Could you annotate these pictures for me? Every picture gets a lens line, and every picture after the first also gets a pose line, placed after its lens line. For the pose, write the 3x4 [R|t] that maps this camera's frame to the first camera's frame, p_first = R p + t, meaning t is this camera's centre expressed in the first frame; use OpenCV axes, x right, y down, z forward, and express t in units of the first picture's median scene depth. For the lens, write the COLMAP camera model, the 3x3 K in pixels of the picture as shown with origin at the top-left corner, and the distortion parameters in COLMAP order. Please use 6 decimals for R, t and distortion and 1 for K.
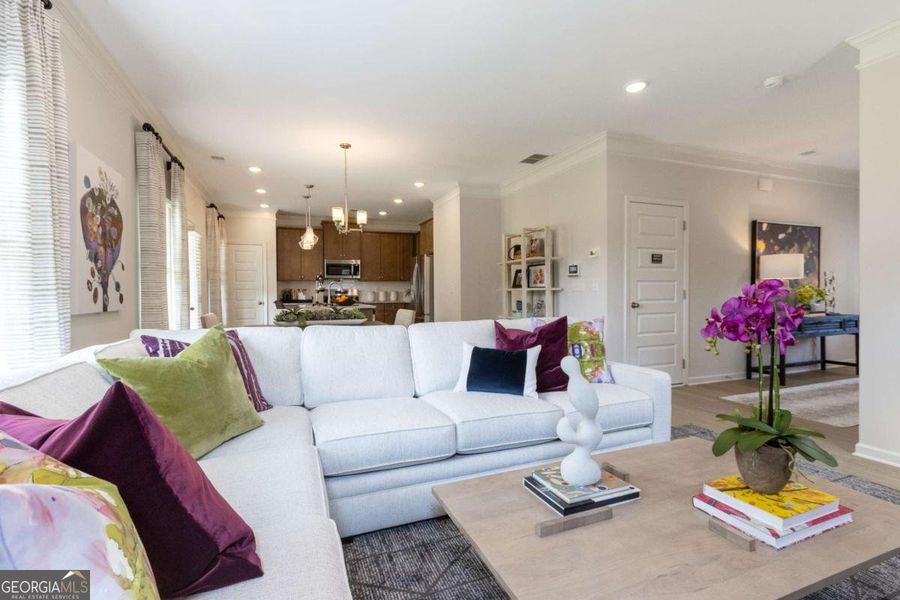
lens RADIAL K [[413.3, 0, 445.7], [0, 413.3, 299.6], [0, 0, 1]] dist [0.000427, -0.000542]
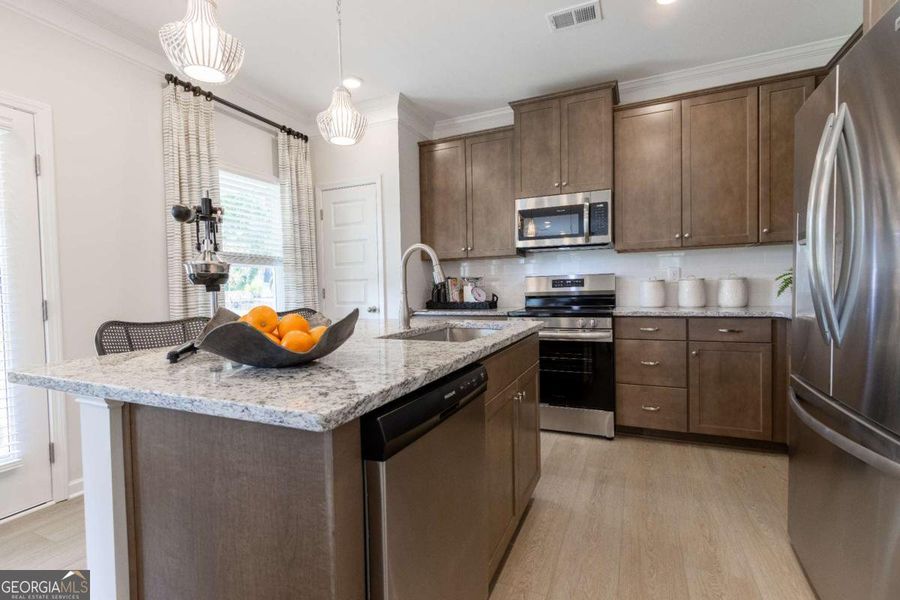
lens RADIAL K [[421.6, 0, 447.2], [0, 421.6, 301.9], [0, 0, 1]] dist [0.012631, 0.000250]
pose [[0.698301, 0.017784, -0.715584, -0.099730], [0.002395, 0.999628, 0.027181, -0.024674], [0.715800, -0.020695, 0.697998, 1.377946]]
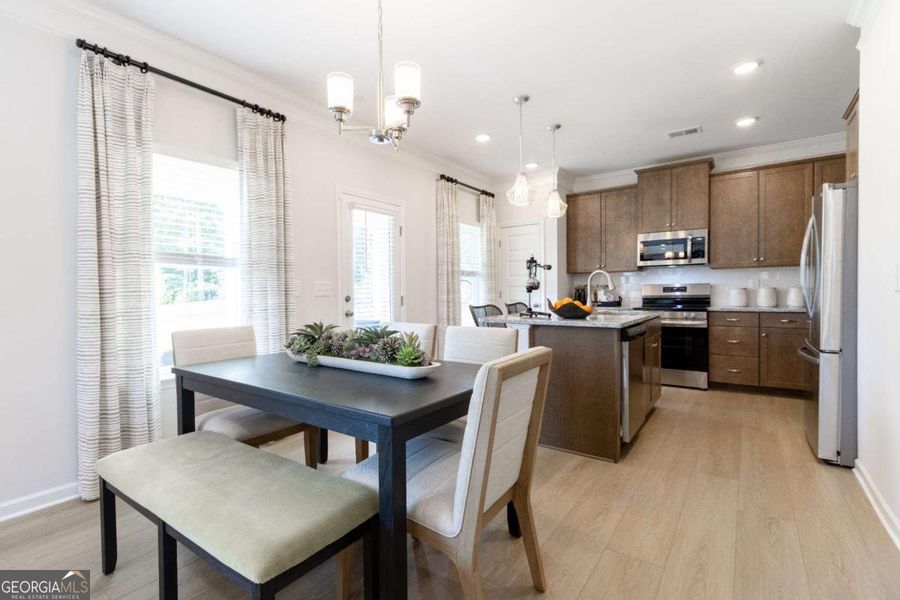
lens RADIAL K [[421.6, 0, 447.2], [0, 421.6, 301.9], [0, 0, 1]] dist [0.012631, 0.000250]
pose [[0.548956, 0.020507, -0.835600, 0.140293], [-0.008819, 0.999785, 0.018742, -0.019568], [0.835805, -0.002919, 0.549019, 0.892015]]
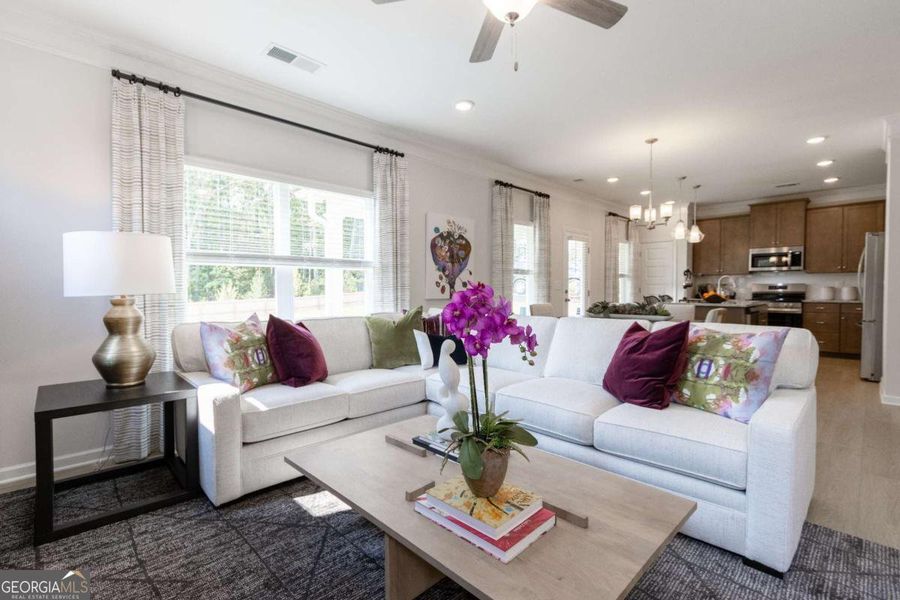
lens RADIAL K [[413.3, 0, 445.7], [0, 413.3, 299.6], [0, 0, 1]] dist [0.000427, -0.000542]
pose [[0.386006, 0.031285, -0.921966, 0.532827], [-0.018008, 0.999490, 0.026376, -0.008348], [0.922321, 0.006422, 0.386372, 0.173326]]
